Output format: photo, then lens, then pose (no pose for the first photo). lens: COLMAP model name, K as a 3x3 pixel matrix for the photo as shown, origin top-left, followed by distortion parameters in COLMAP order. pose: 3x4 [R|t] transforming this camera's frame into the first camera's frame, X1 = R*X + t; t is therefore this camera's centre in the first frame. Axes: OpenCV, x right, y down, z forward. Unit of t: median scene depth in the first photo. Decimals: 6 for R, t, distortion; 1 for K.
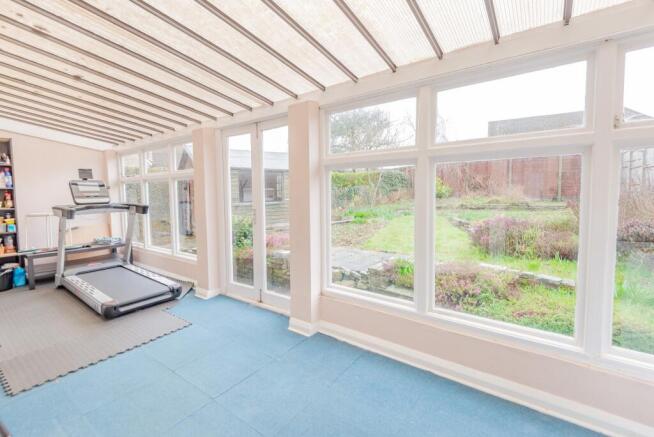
lens RADIAL K [[297.5, 0, 327.0], [0, 297.5, 218.5], [0, 0, 1]] dist [-0.000231, -0.000054]
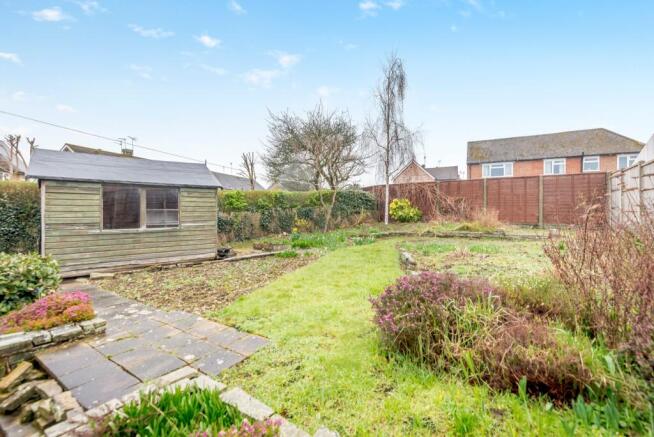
lens RADIAL K [[308.1, 0, 327.0], [0, 308.1, 218.5], [0, 0, 1]] dist [0.000679, -0.000011]
pose [[0.998652, 0.014017, 0.049982, 0.127746], [-0.010586, 0.997612, -0.068255, -0.020964], [-0.050819, 0.067634, 0.996415, 0.152863]]
